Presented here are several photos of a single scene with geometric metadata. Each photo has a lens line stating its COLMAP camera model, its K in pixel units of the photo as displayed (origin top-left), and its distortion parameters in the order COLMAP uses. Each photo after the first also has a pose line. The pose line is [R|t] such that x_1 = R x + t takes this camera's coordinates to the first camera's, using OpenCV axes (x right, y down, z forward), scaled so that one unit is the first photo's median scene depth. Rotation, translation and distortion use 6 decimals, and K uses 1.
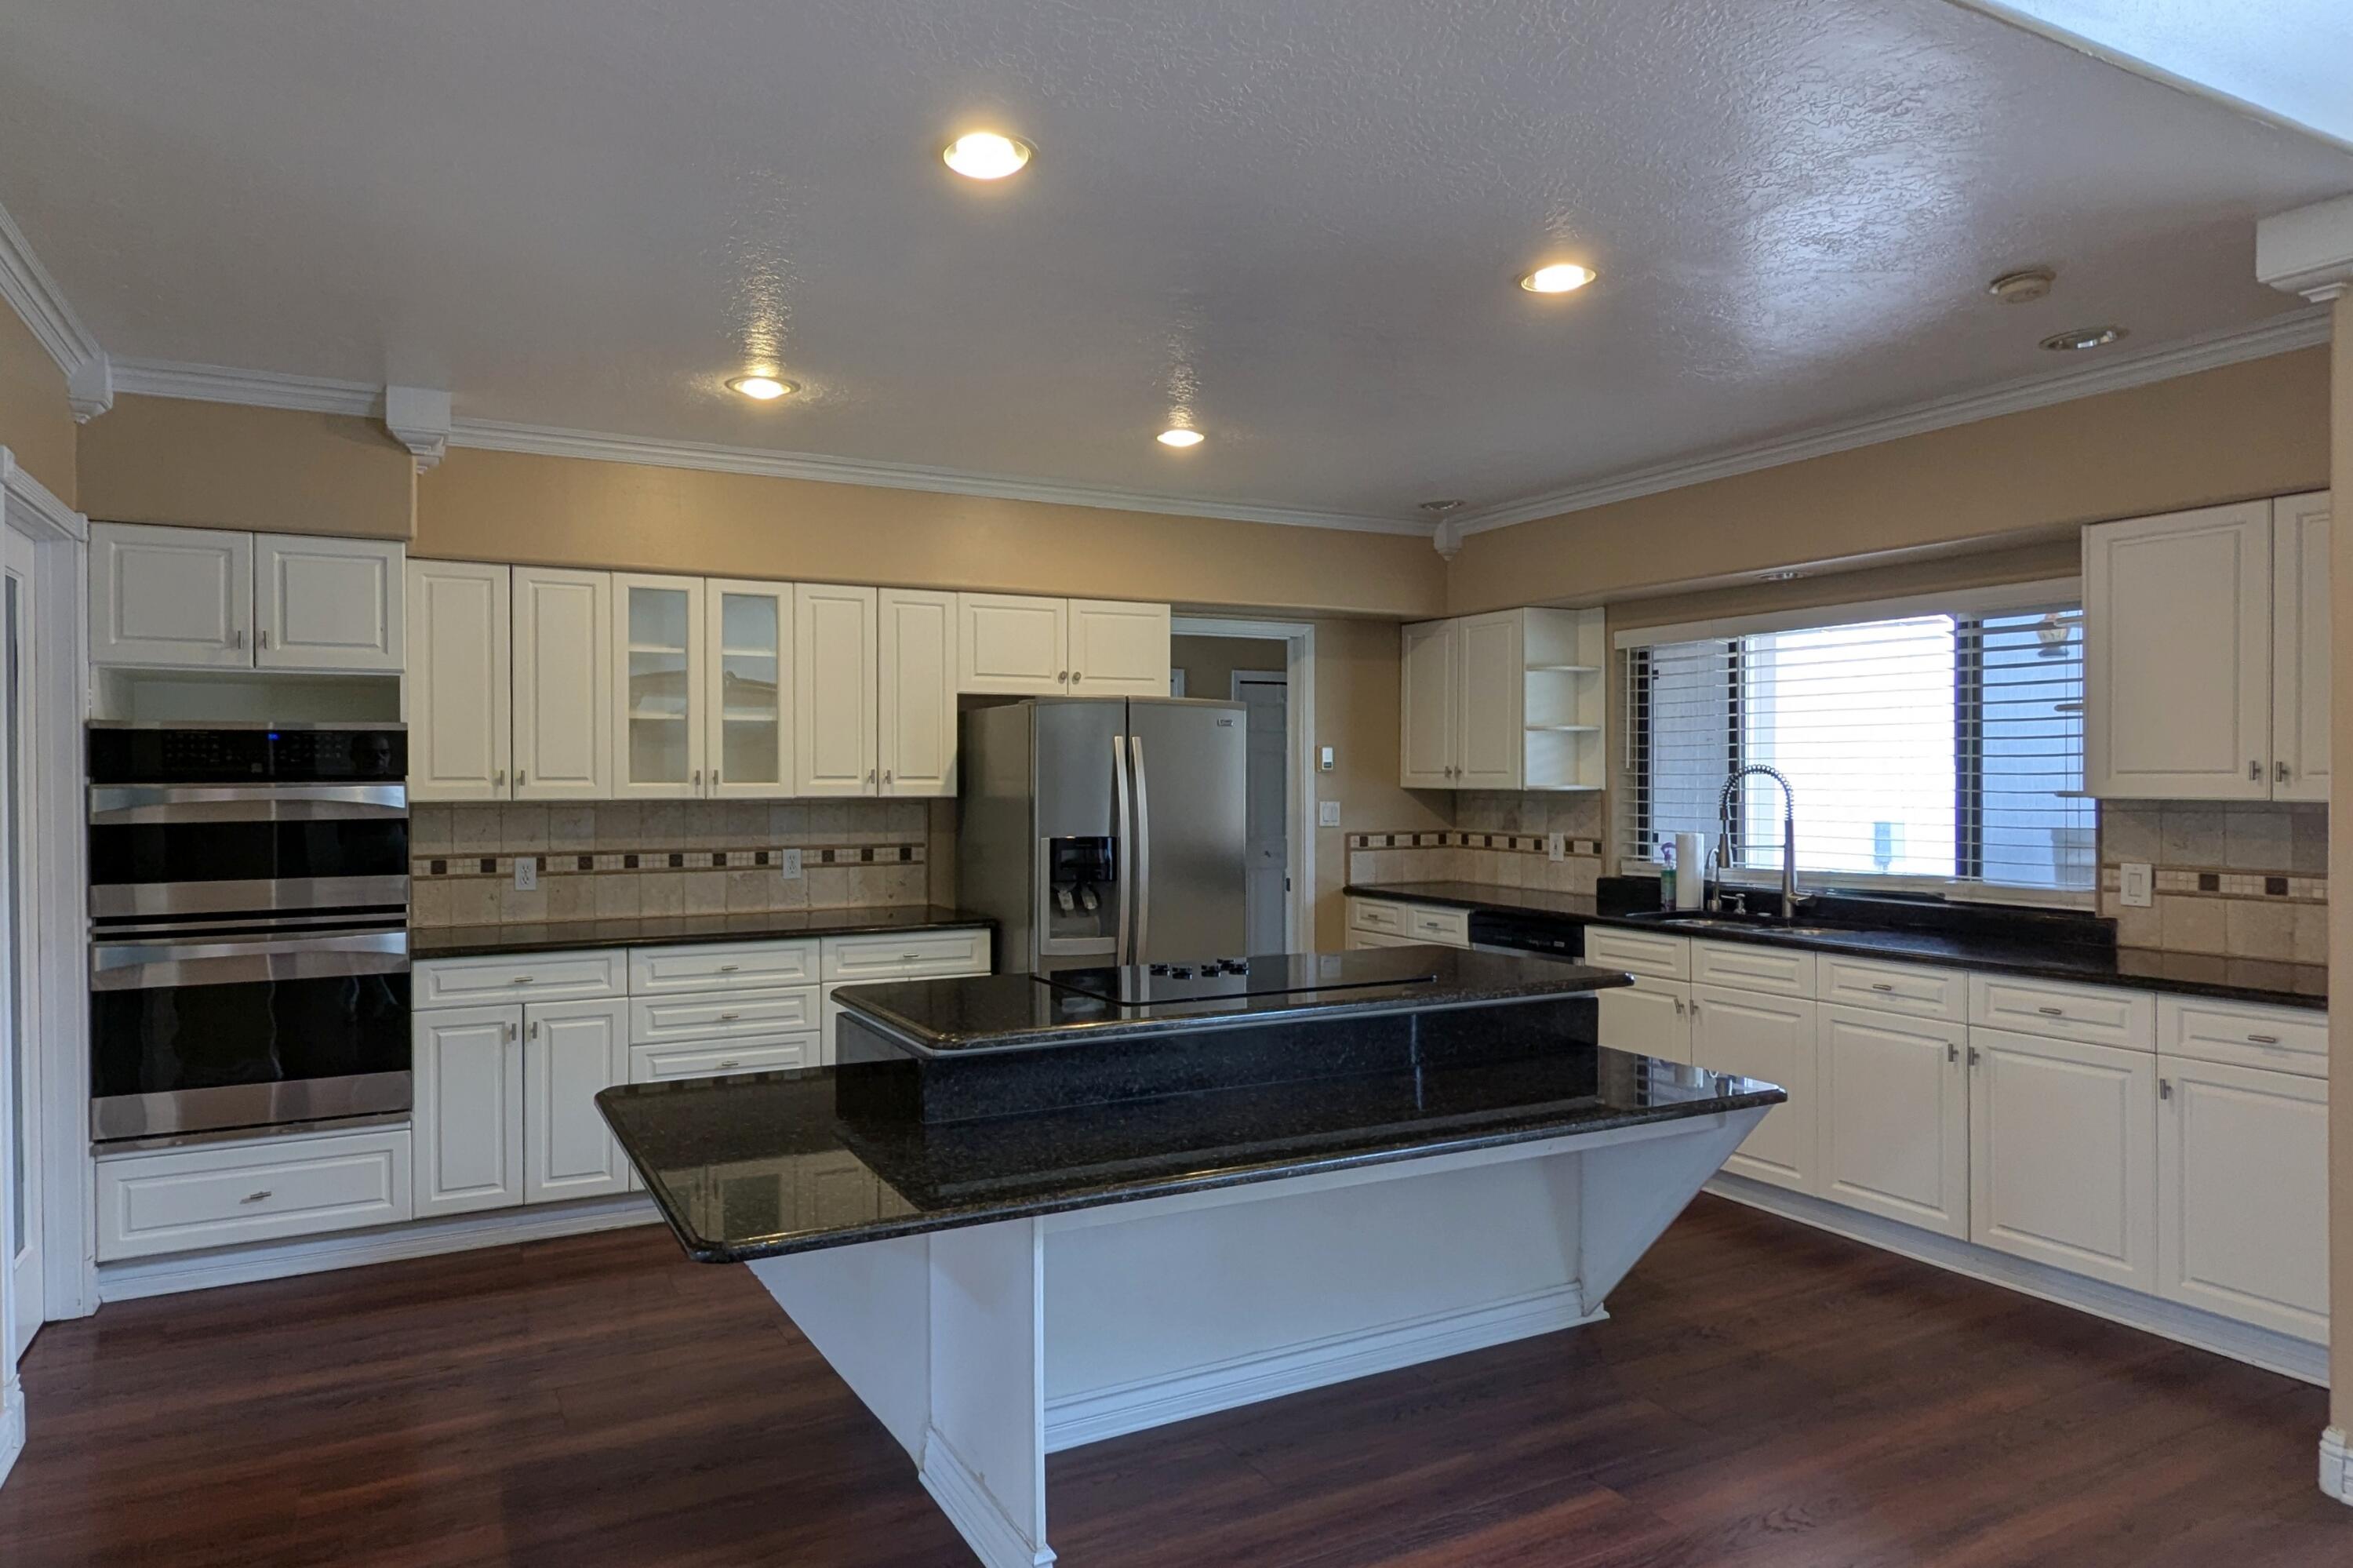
lens RADIAL K [[1444.5, 0, 1176.5], [0, 1444.5, 784.0], [0, 0, 1]] dist [0.000996, -0.001138]
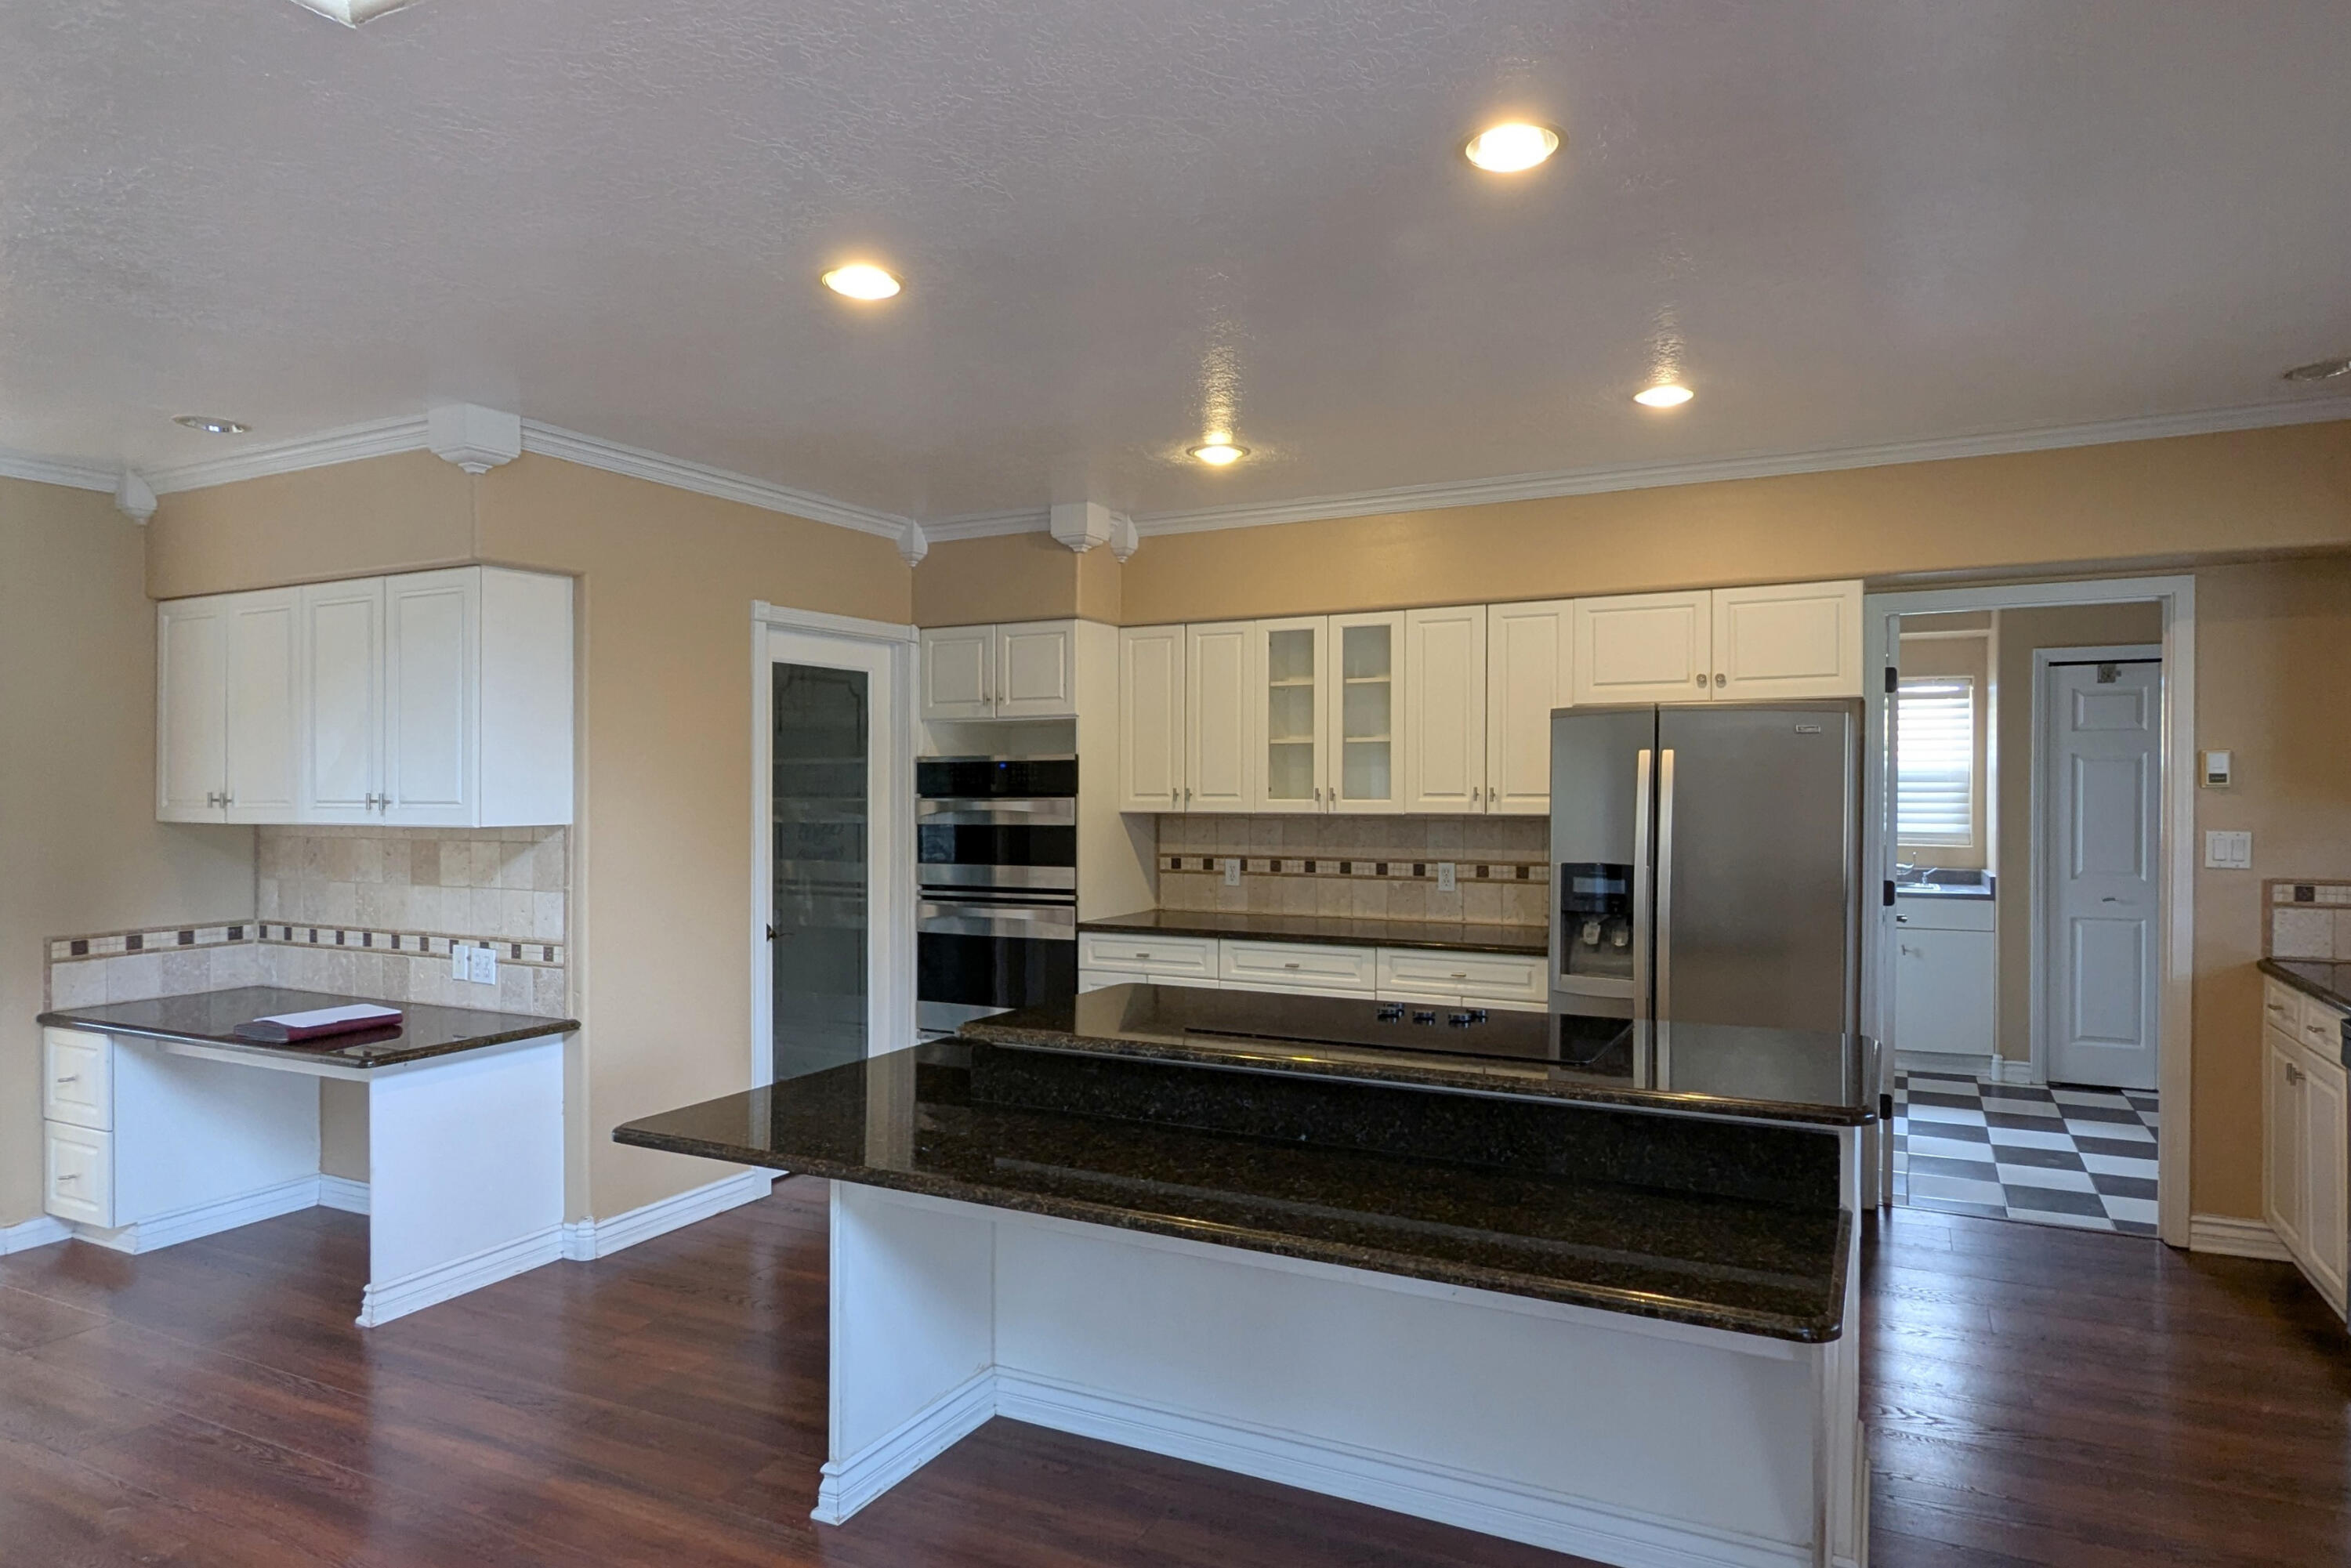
lens RADIAL K [[1398.9, 0, 1175.5], [0, 1398.9, 784.0], [0, 0, 1]] dist [0.002210, 0.000087]
pose [[0.562853, 0.000270, -0.826557, 0.497766], [-0.002957, 0.999994, -0.001687, -0.010337], [0.826552, 0.003393, 0.562850, 0.293521]]
